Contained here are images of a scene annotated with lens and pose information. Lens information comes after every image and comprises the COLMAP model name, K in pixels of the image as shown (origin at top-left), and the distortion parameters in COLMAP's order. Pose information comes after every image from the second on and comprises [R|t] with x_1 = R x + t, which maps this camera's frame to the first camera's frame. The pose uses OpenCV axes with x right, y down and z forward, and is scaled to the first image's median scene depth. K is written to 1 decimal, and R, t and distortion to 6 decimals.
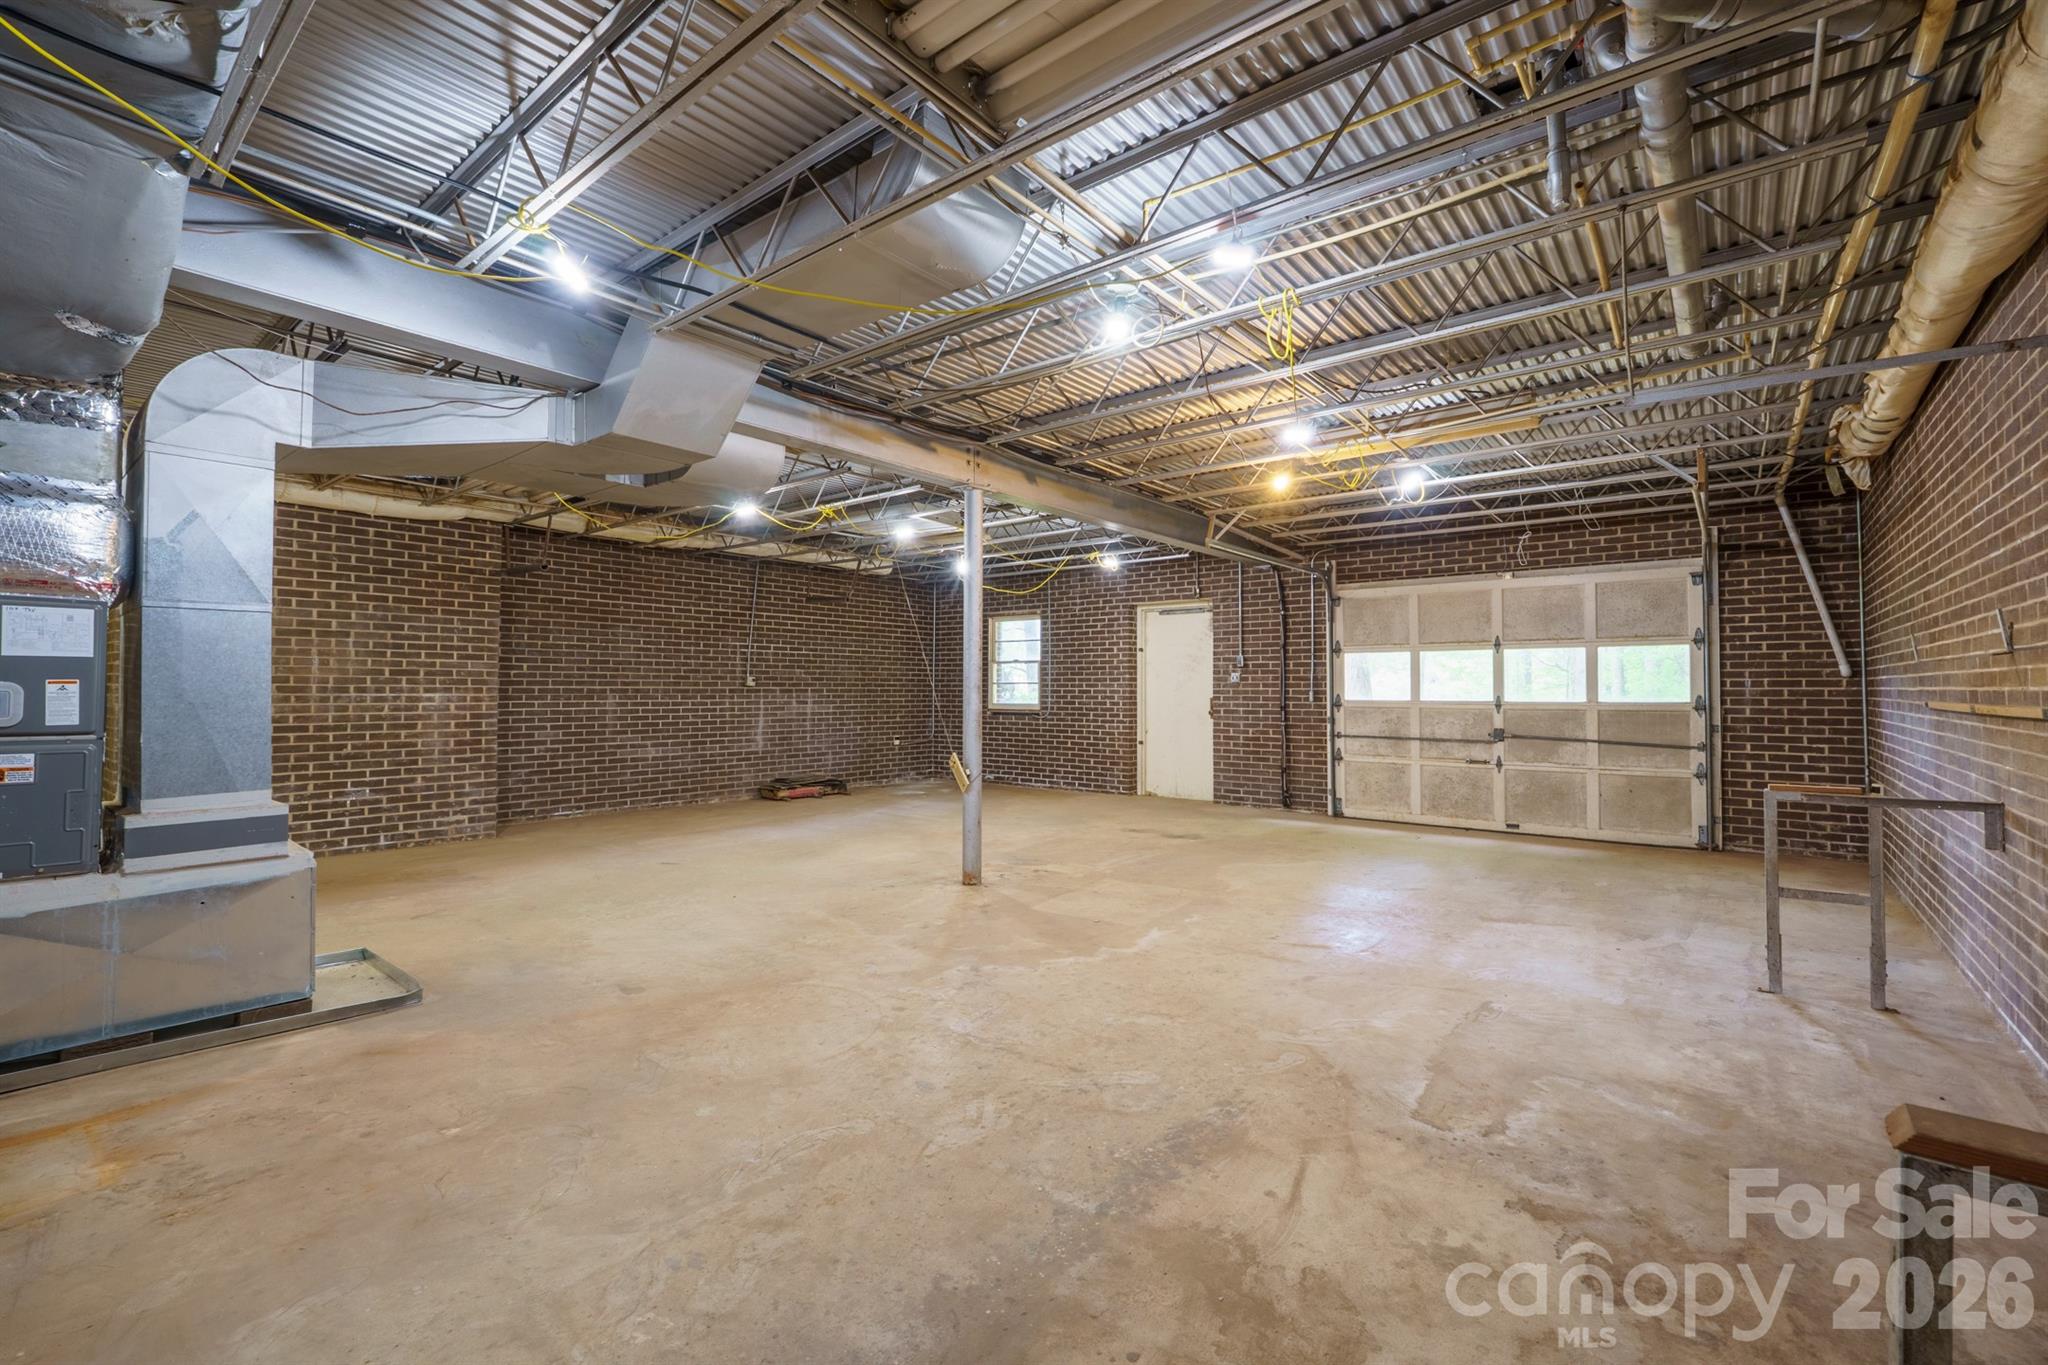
lens RADIAL K [[861.3, 0, 1024.0], [0, 861.3, 682.5], [0, 0, 1]] dist [0.002360, 0.000599]
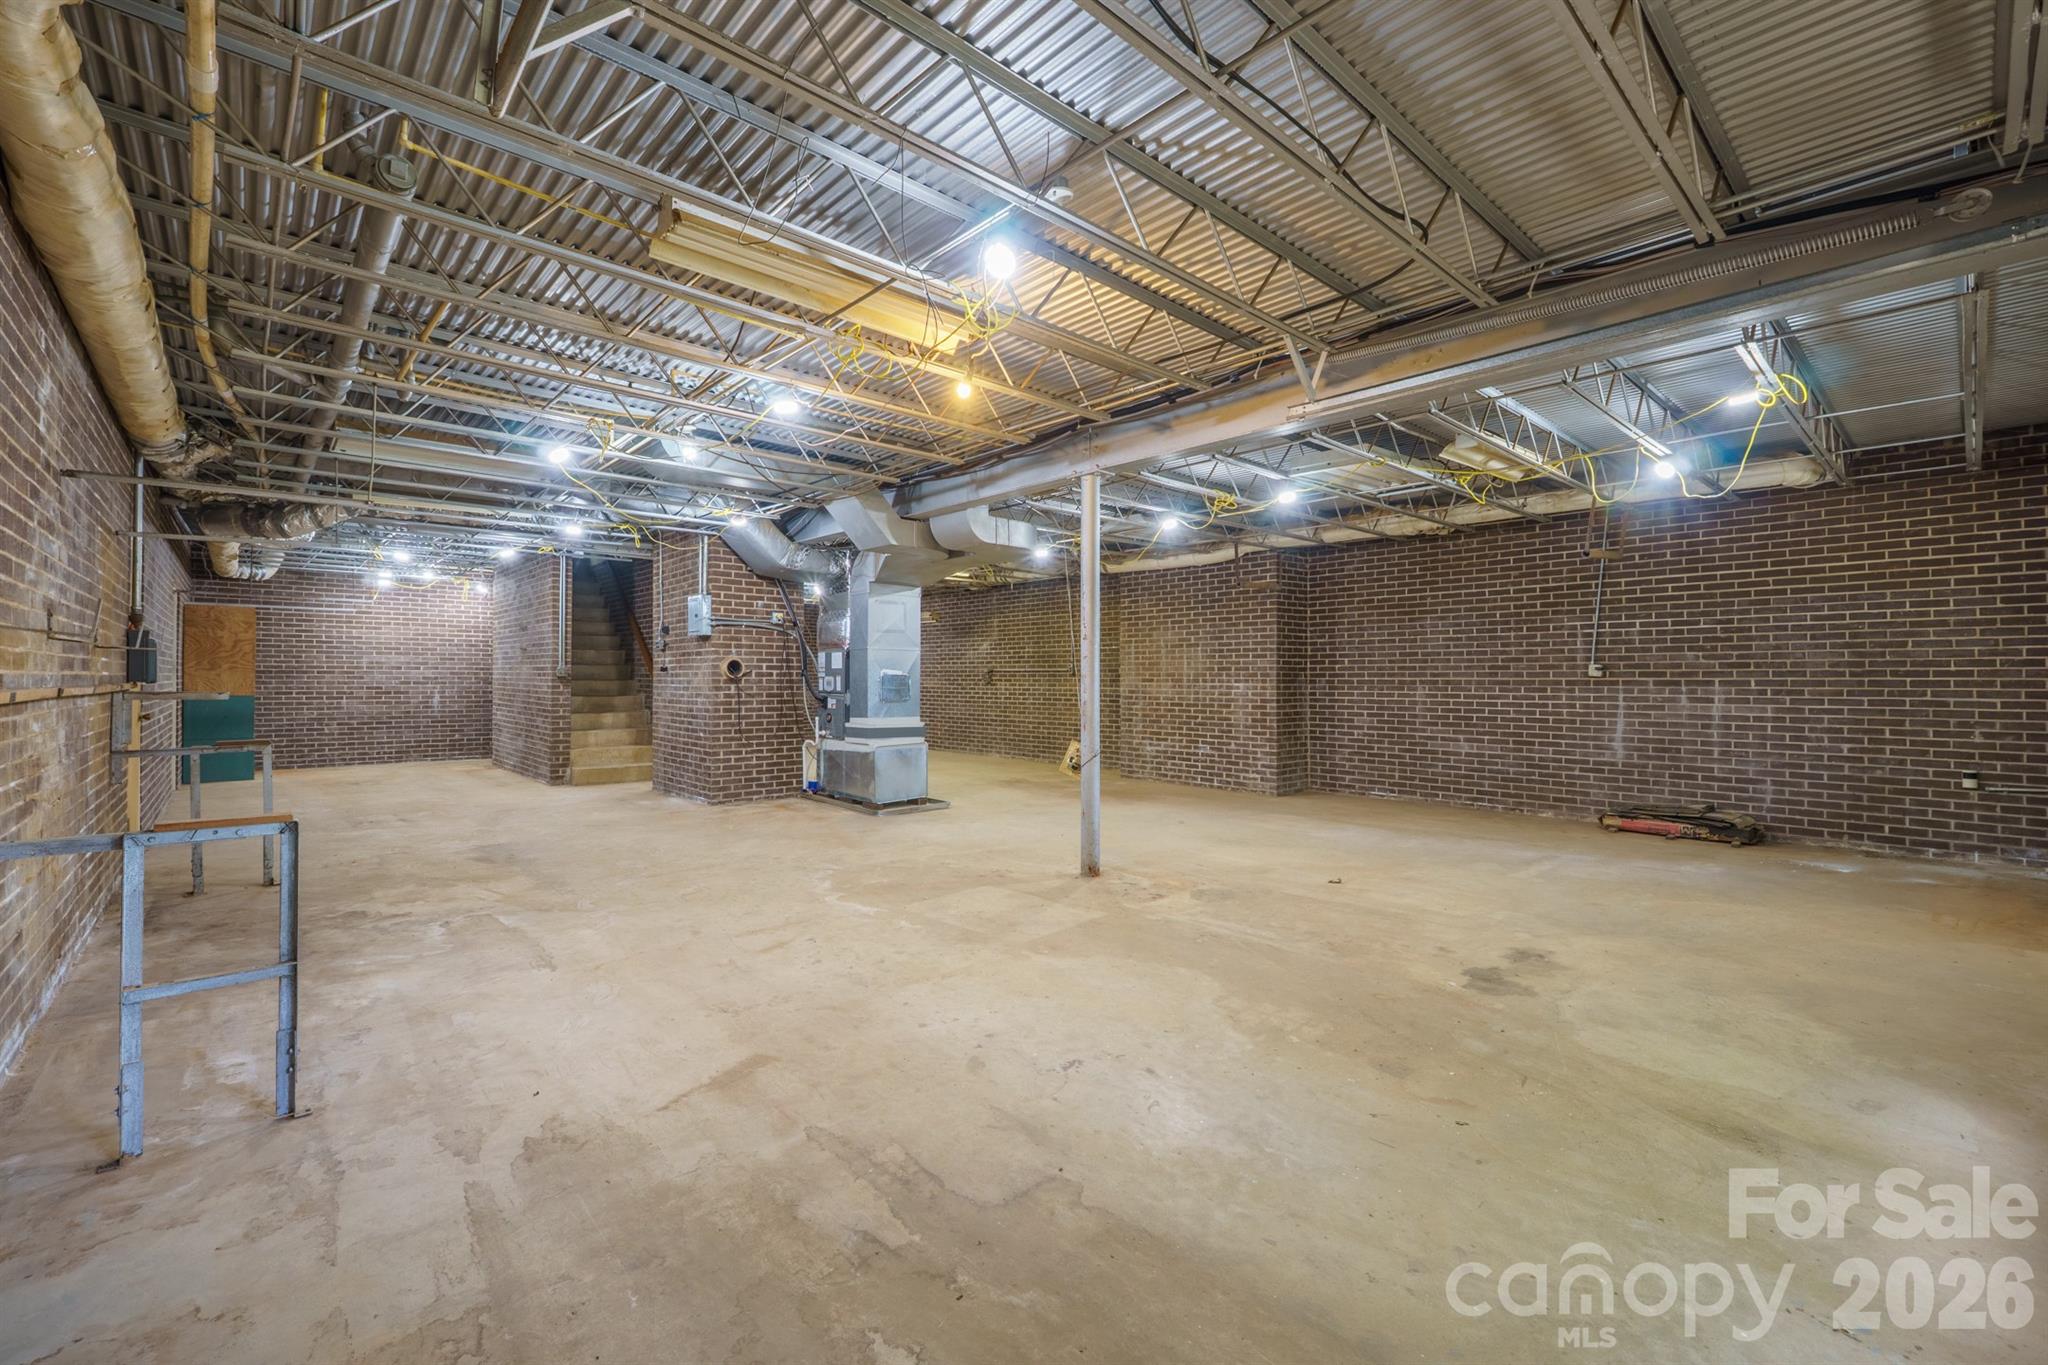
lens RADIAL K [[861.3, 0, 1024.0], [0, 861.3, 682.5], [0, 0, 1]] dist [0.002360, 0.000599]
pose [[-0.151126, 0.000193, -0.988515, 1.286612], [0.006048, 0.999981, -0.000729, 0.016836], [0.988496, -0.006089, -0.151124, 1.485785]]
